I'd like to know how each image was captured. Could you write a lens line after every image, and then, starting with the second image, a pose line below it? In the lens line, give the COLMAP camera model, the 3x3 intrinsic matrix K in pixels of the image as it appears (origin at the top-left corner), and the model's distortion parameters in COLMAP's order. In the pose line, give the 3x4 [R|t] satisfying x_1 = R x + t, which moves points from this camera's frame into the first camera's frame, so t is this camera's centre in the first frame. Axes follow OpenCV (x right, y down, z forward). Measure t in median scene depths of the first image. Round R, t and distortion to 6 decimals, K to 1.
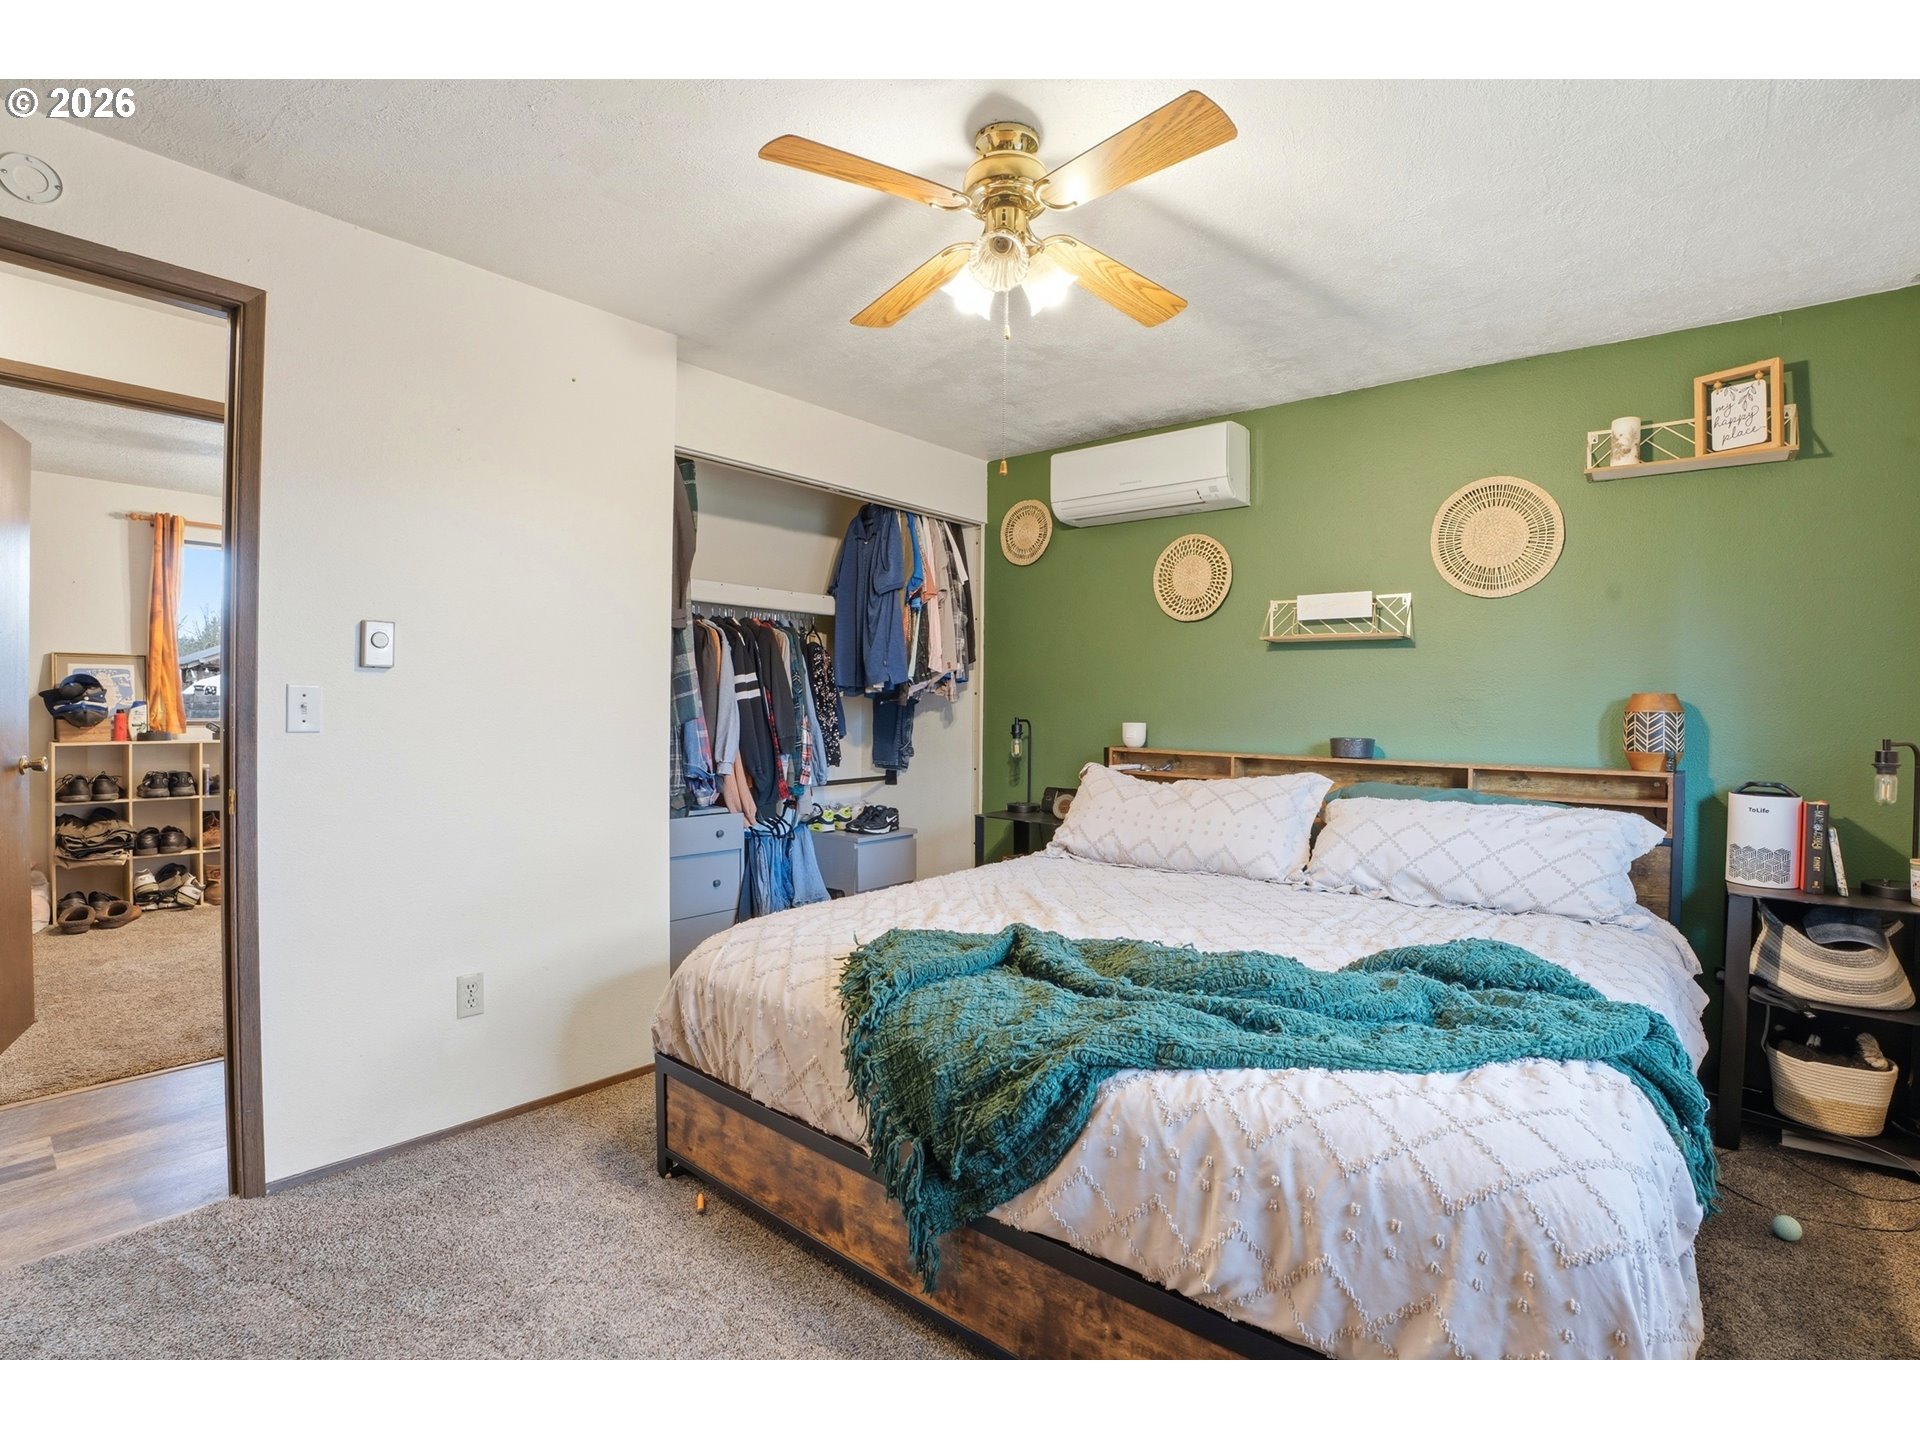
lens RADIAL K [[909.1, 0, 966.5], [0, 909.1, 712.8], [0, 0, 1]] dist [-0.040469, 0.000517]
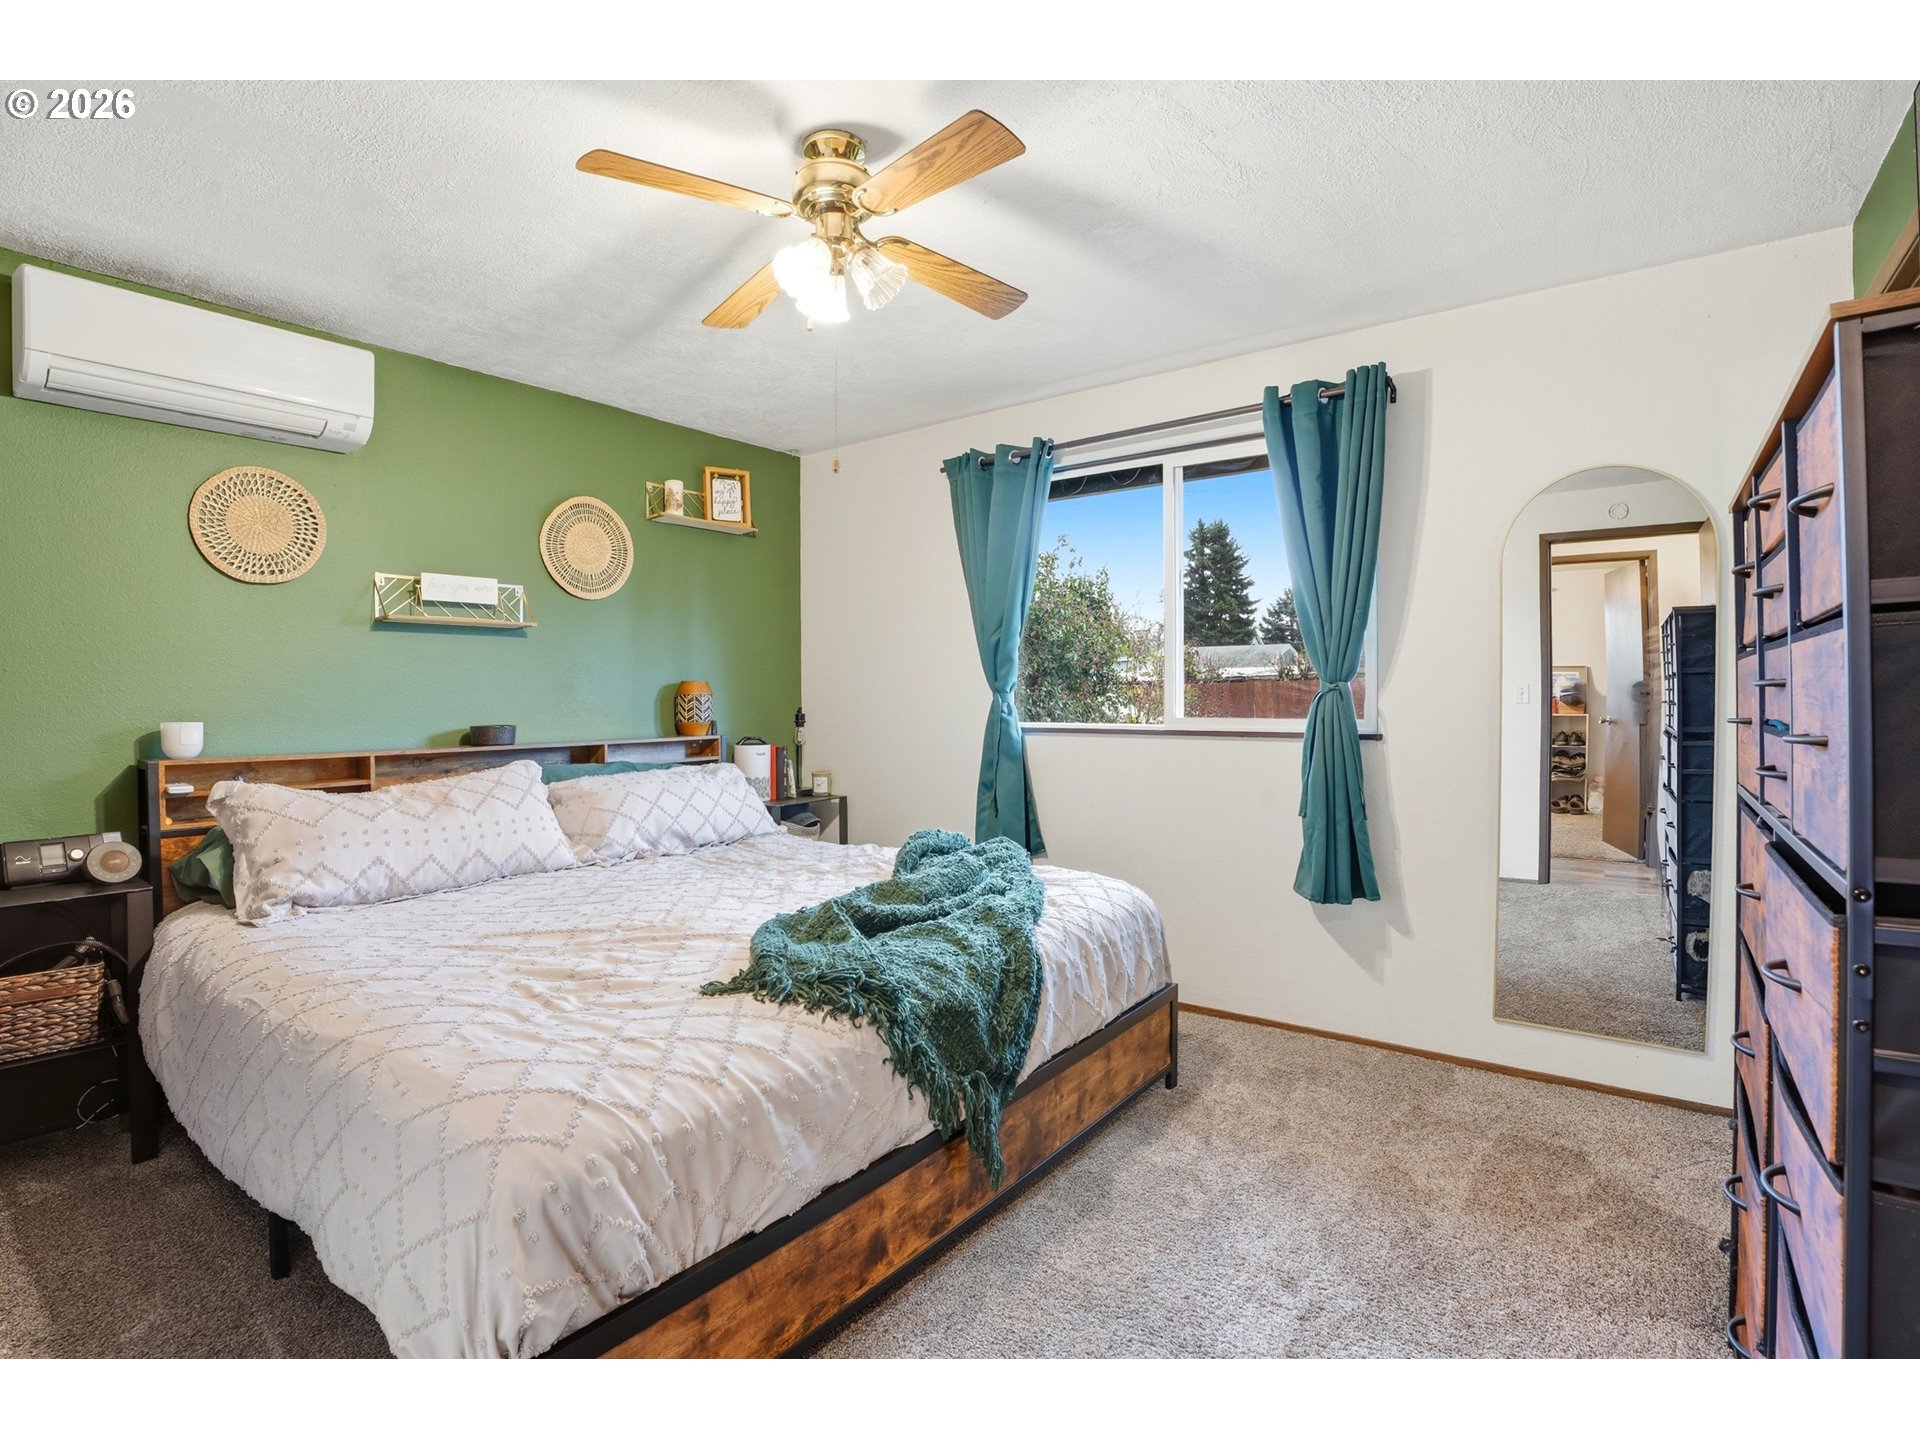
lens RADIAL K [[909.1, 0, 966.5], [0, 909.1, 712.8], [0, 0, 1]] dist [-0.040469, 0.000517]
pose [[-0.038392, -0.032817, 0.998724, -1.663171], [0.017354, 0.999288, 0.033503, -0.028532], [-0.999112, 0.018619, -0.037795, 1.474324]]
